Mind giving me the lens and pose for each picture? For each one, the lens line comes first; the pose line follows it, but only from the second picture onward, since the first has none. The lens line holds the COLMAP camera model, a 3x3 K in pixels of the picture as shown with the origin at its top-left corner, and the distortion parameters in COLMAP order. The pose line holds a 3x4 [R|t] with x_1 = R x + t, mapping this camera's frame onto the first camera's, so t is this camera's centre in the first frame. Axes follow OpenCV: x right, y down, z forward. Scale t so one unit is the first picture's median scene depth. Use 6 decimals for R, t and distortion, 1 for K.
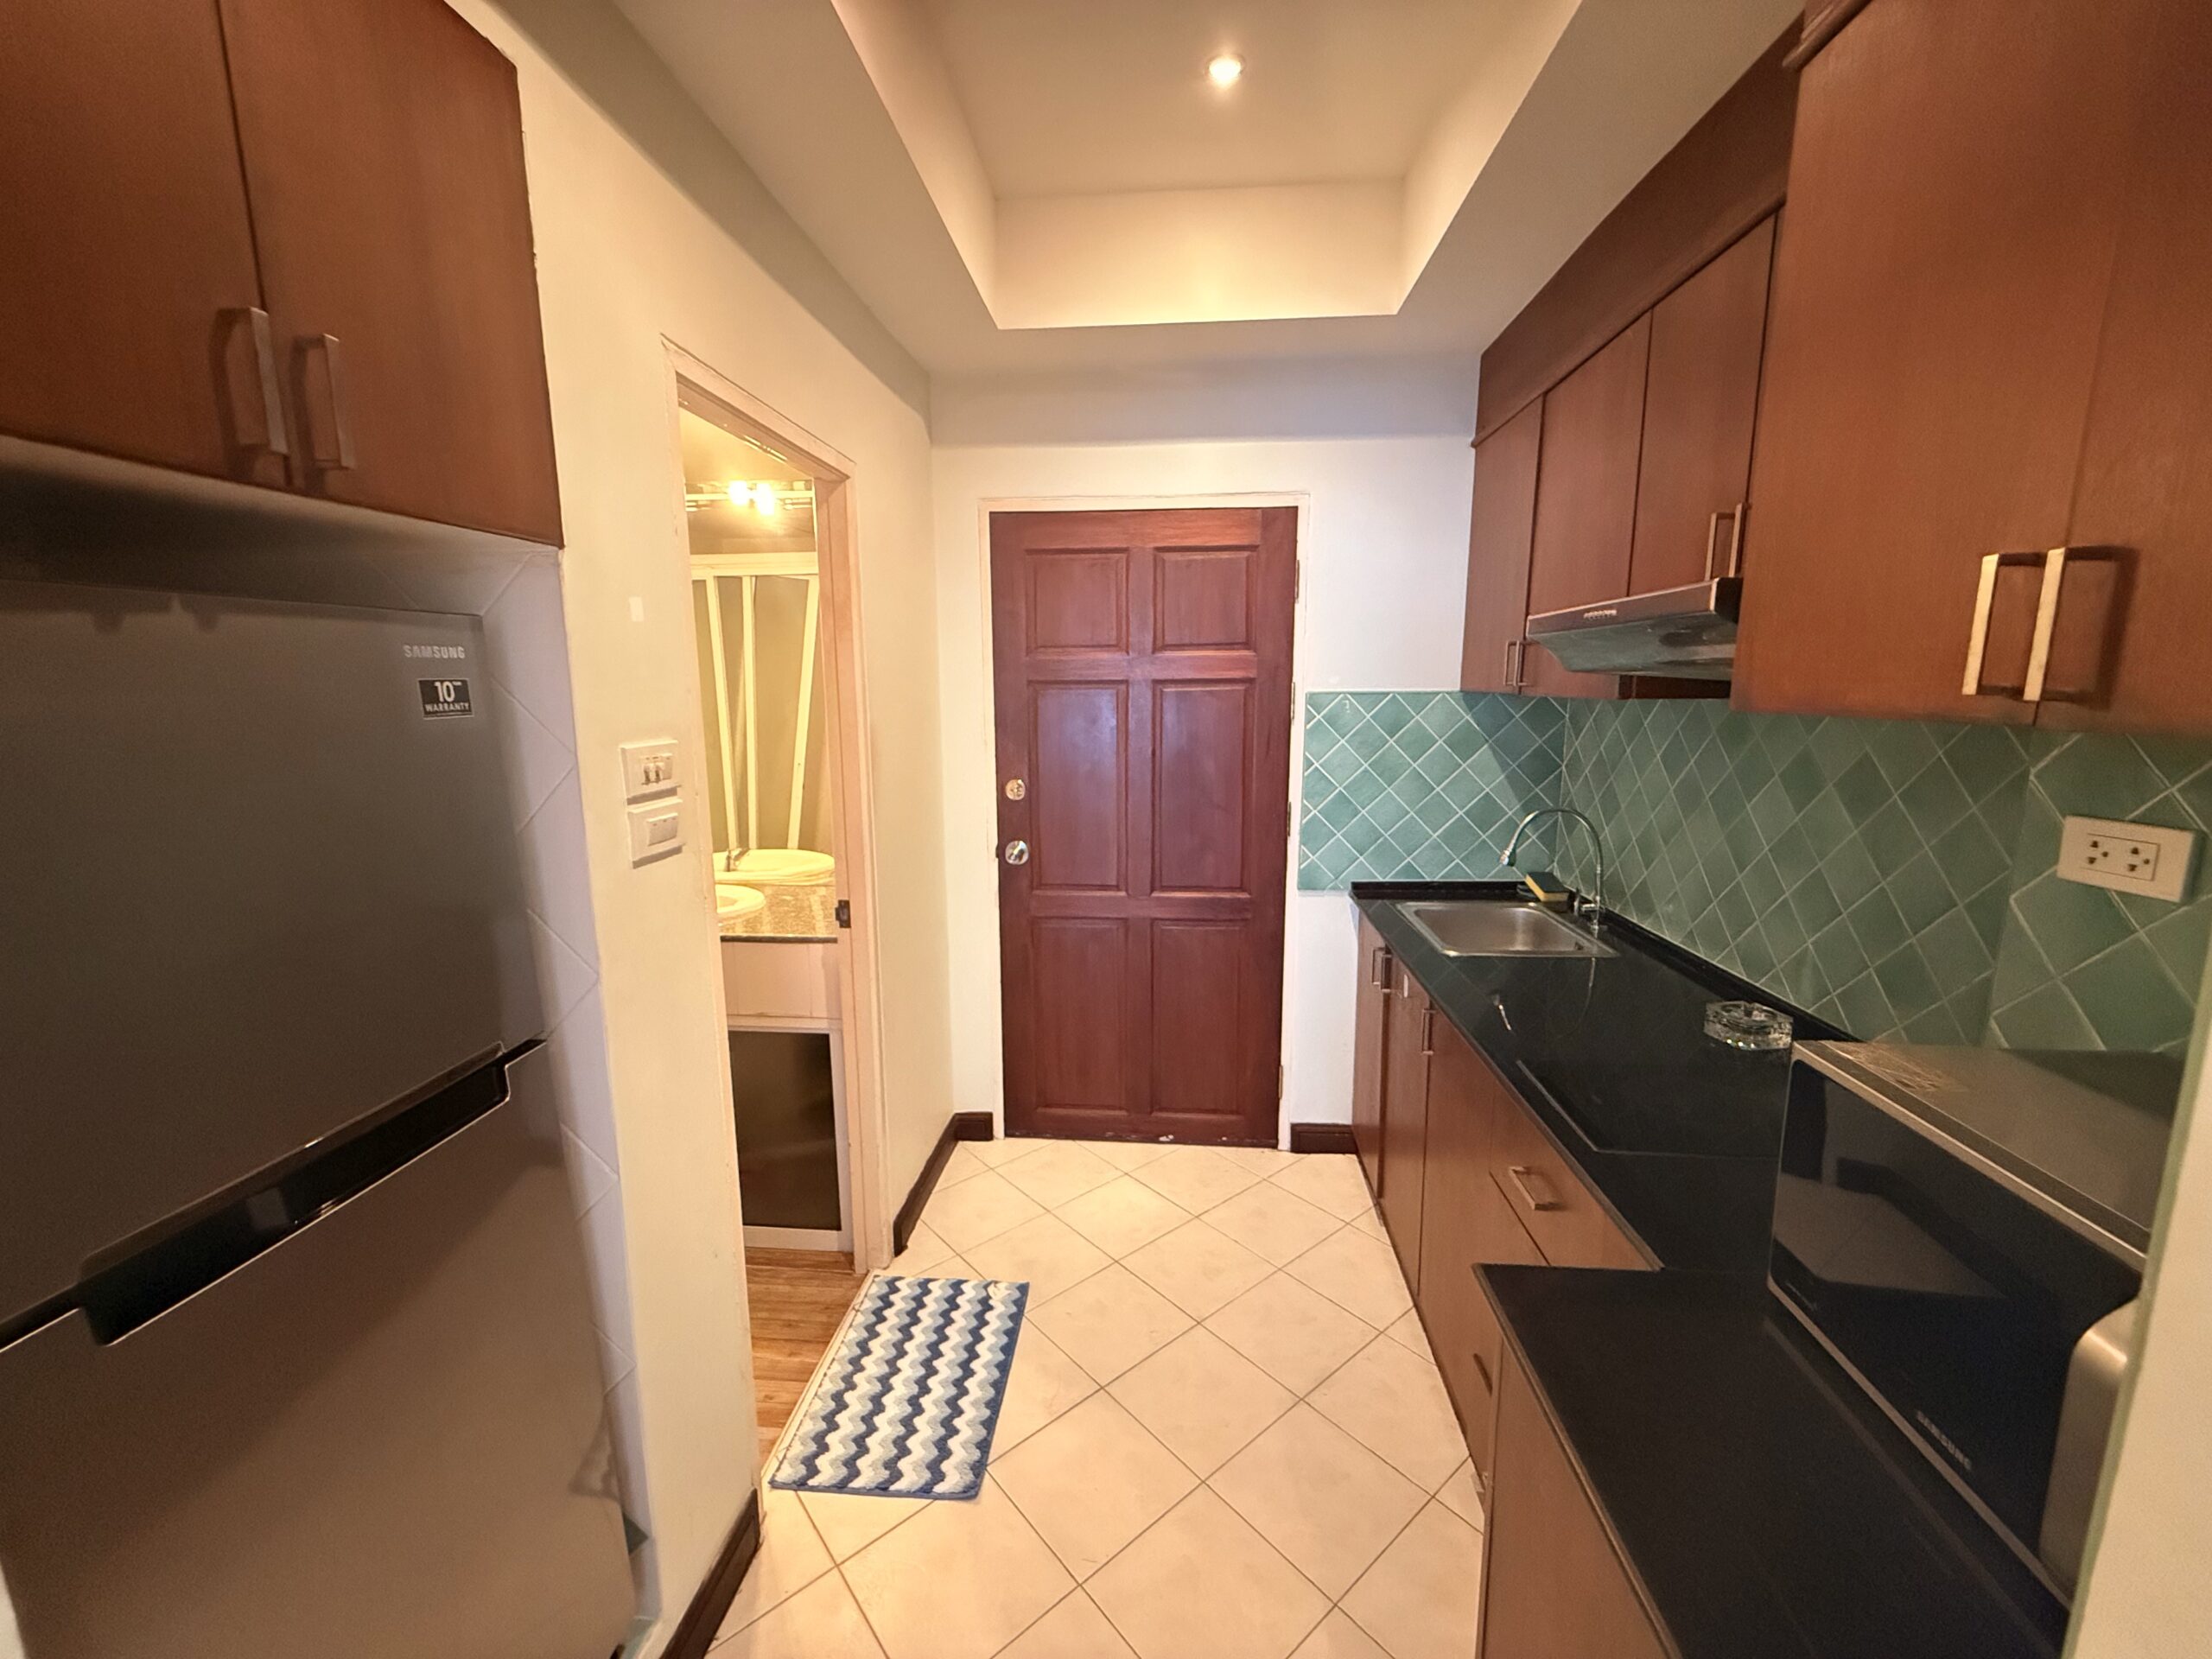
lens RADIAL K [[885.9, 0, 1106.0], [0, 885.9, 829.5], [0, 0, 1]] dist [-0.000826, -0.000067]
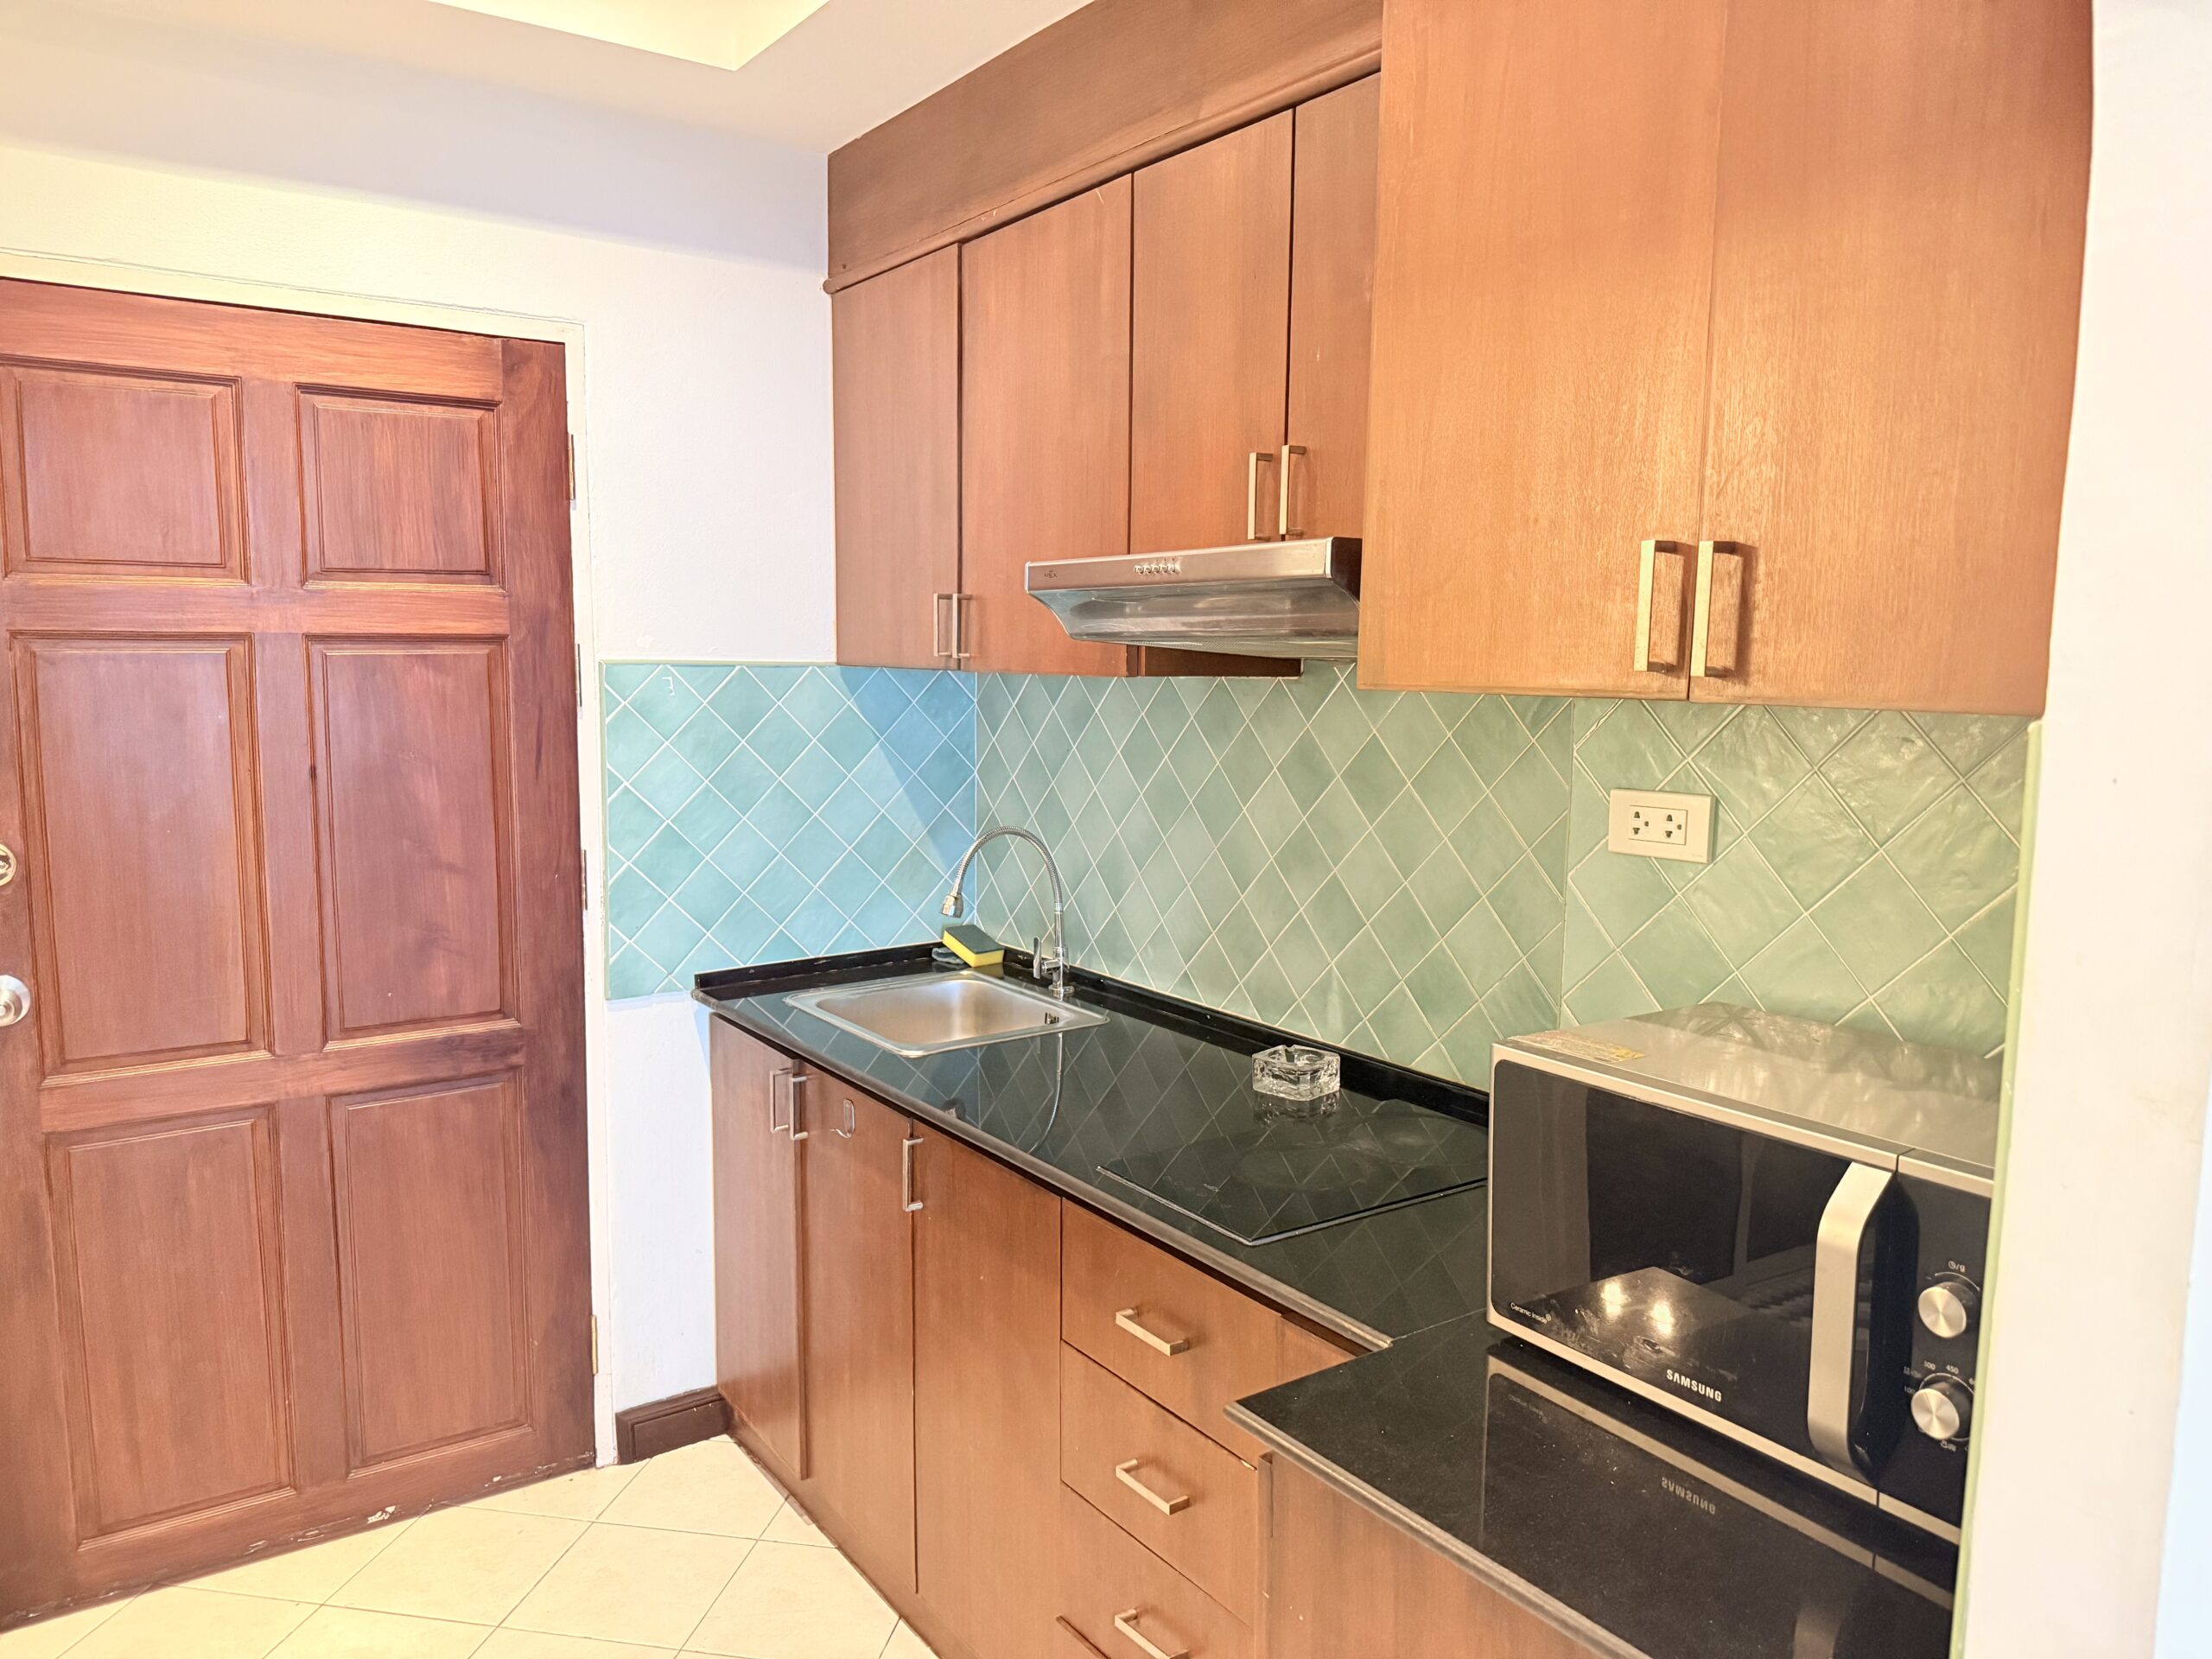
lens RADIAL K [[1550.6, 0, 1114.2], [0, 1550.6, 841.0], [0, 0, 1]] dist [0.116680, -0.157512]
pose [[0.768025, -0.065796, 0.637031, -0.183946], [0.090690, 0.995858, -0.006481, 0.001195], [-0.633966, 0.062750, 0.770811, -0.009726]]
